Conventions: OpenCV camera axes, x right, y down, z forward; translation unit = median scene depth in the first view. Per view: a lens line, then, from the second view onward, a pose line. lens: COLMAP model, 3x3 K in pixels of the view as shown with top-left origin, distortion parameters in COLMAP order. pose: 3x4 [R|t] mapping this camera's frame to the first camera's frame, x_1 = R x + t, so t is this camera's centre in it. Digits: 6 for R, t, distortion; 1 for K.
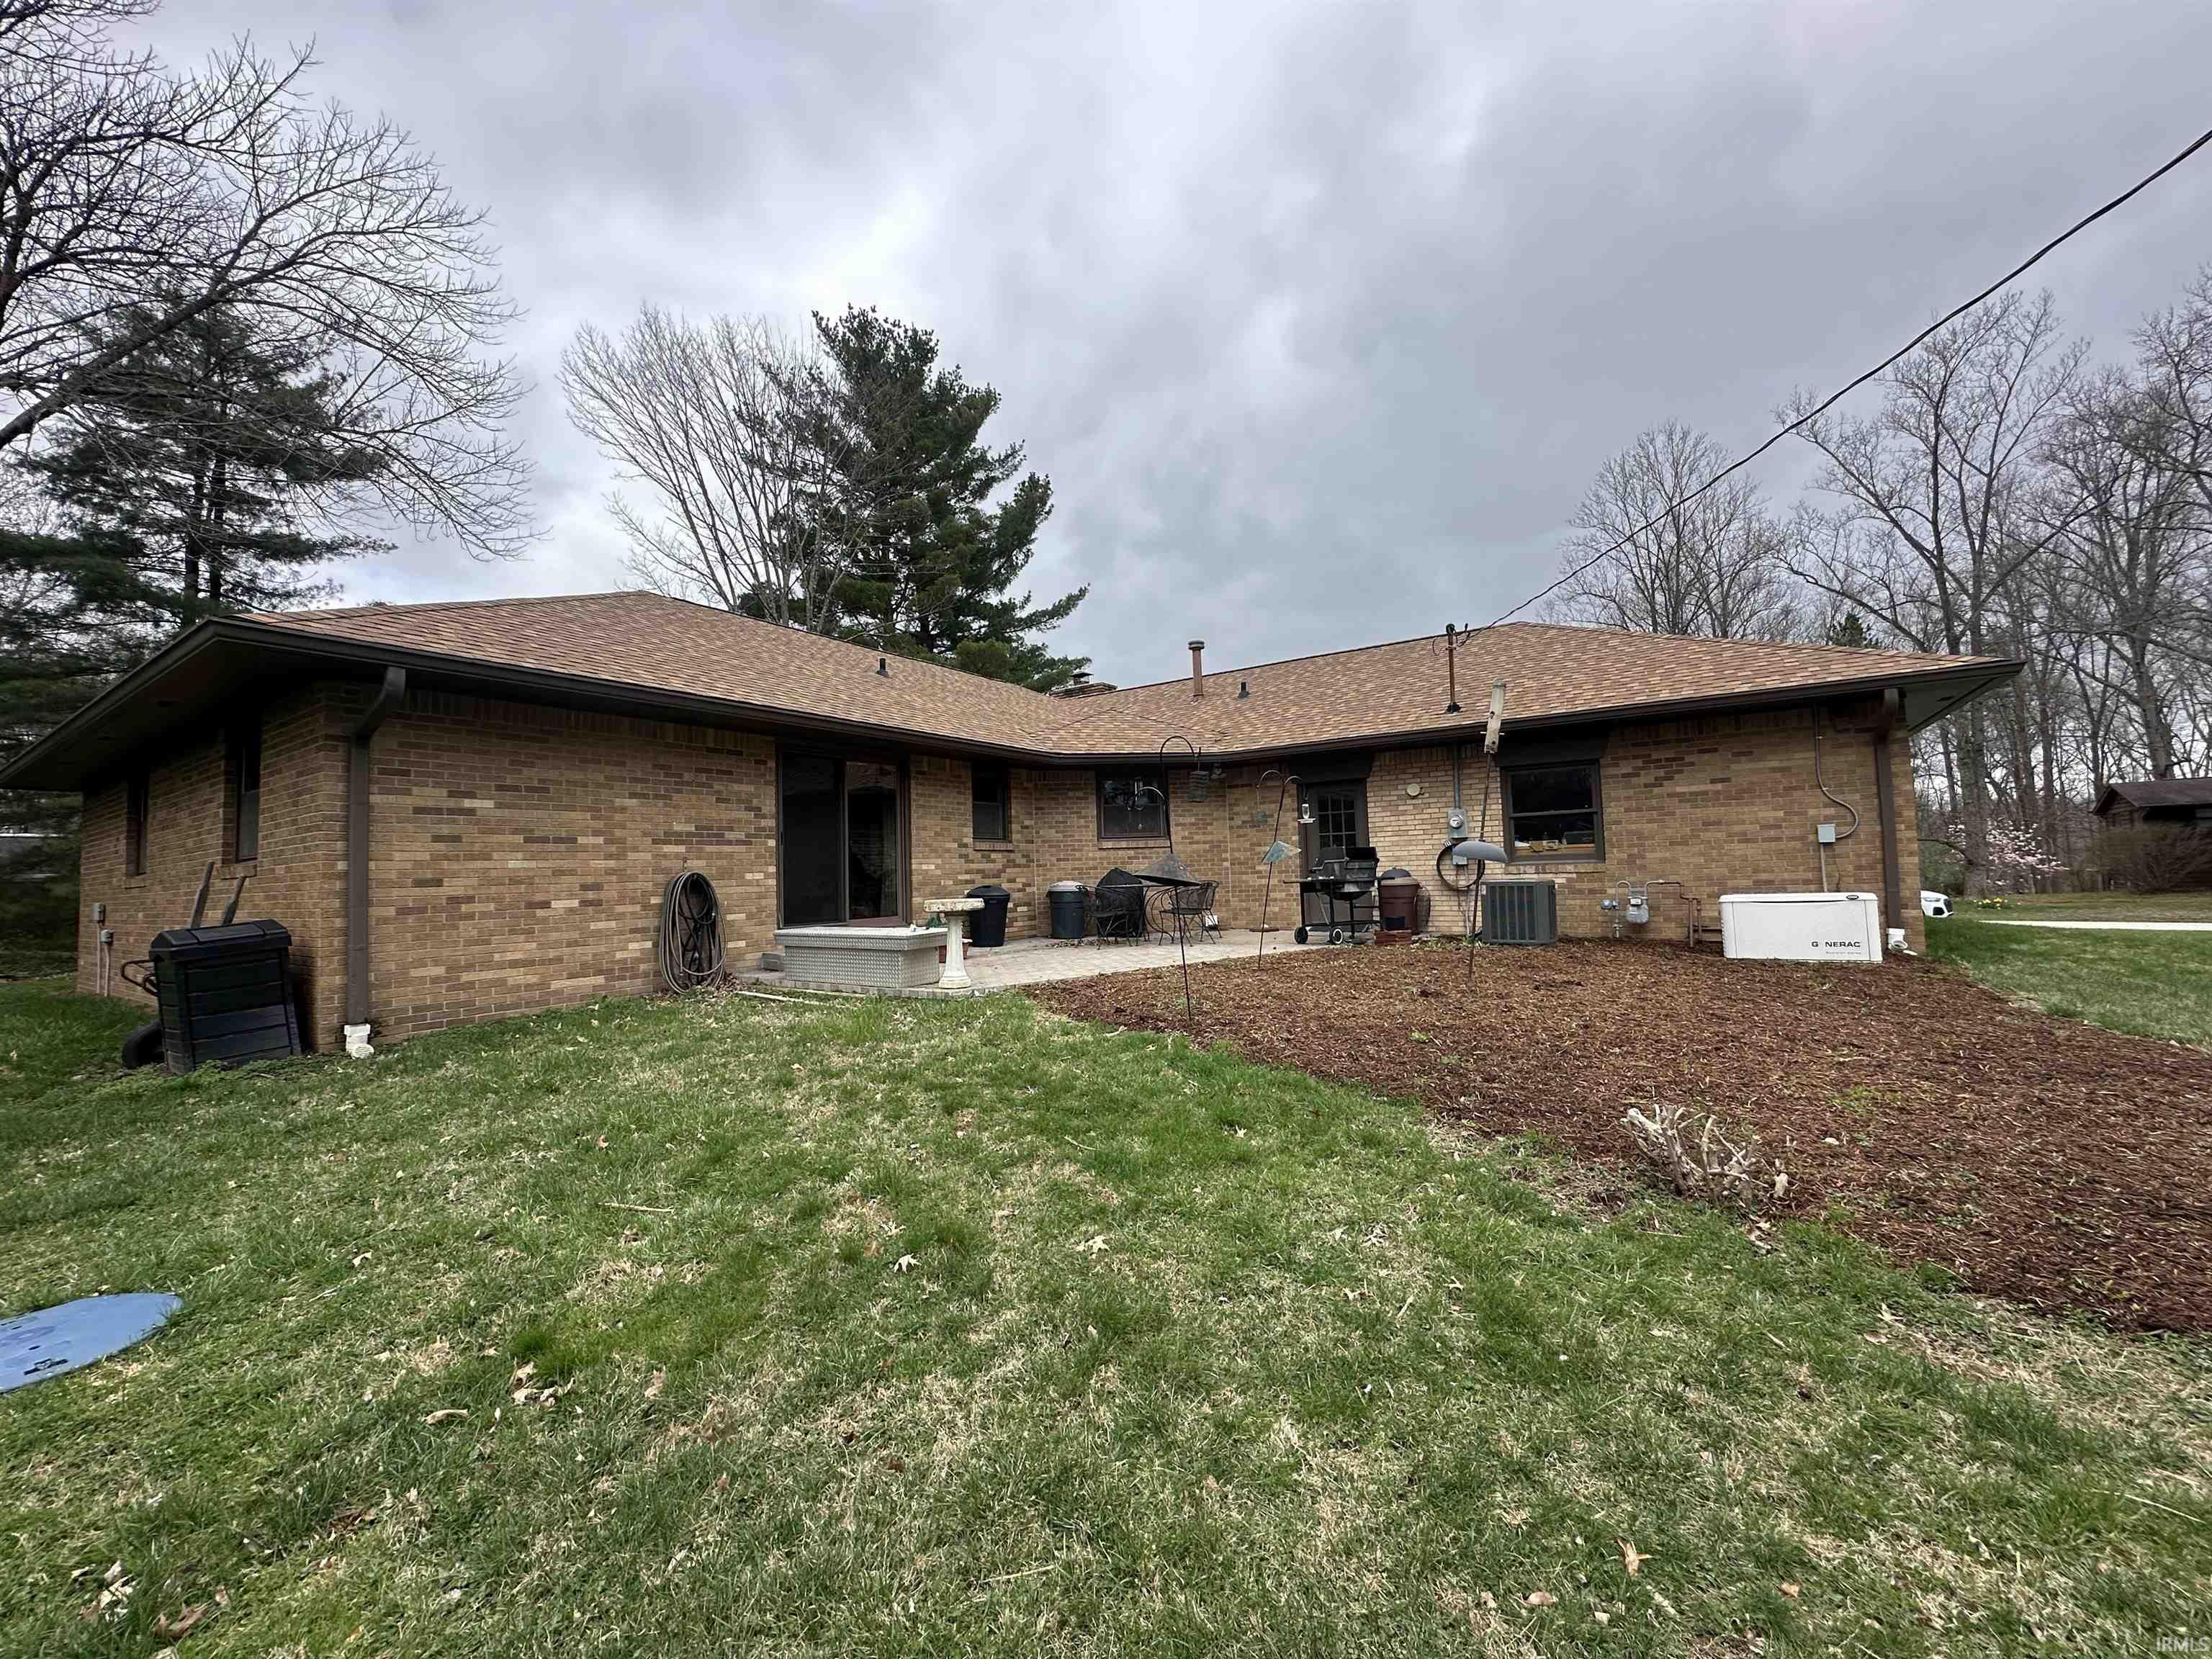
lens RADIAL K [[882.0, 0, 1105.9], [0, 882.0, 826.8], [0, 0, 1]] dist [-0.002005, -0.000154]
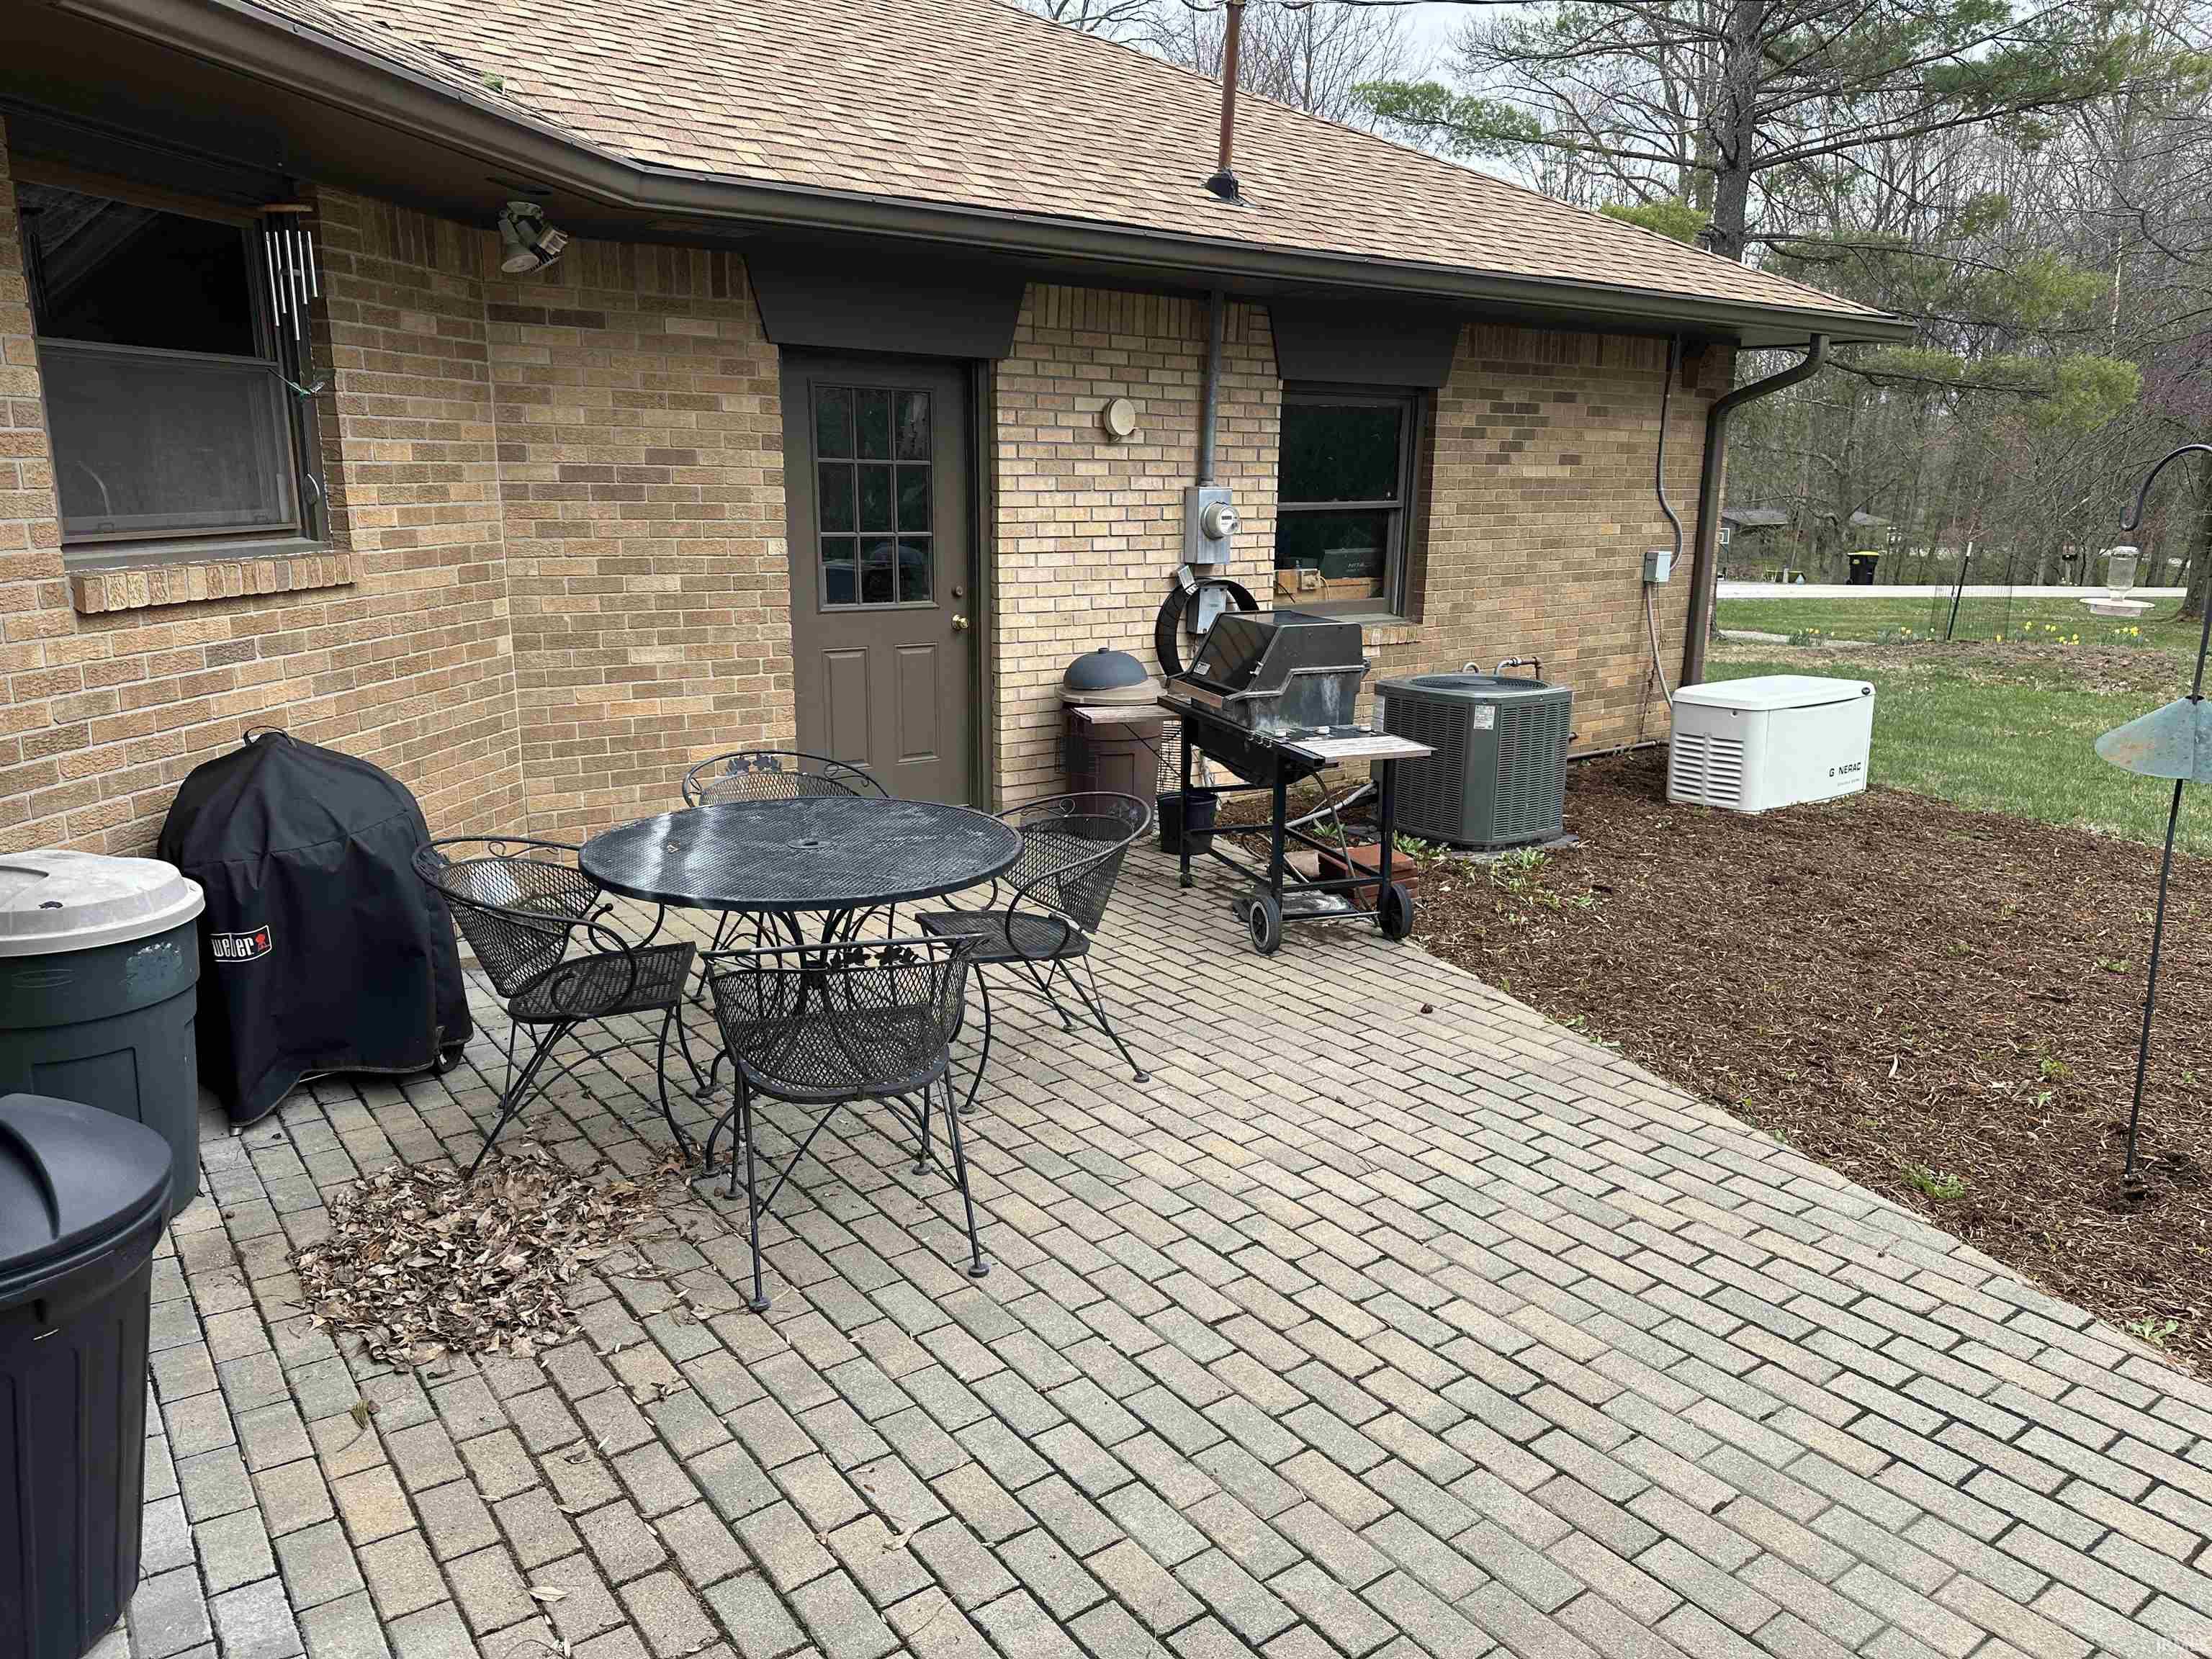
lens RADIAL K [[1543.7, 0, 1105.0], [0, 1543.7, 839.3], [0, 0, 1]] dist [0.012343, 0.001206]
pose [[0.331472, -0.181696, 0.925804, -0.265959], [-0.070331, 0.973792, 0.216295, -0.011963], [-0.940840, -0.136809, 0.310006, 0.893284]]
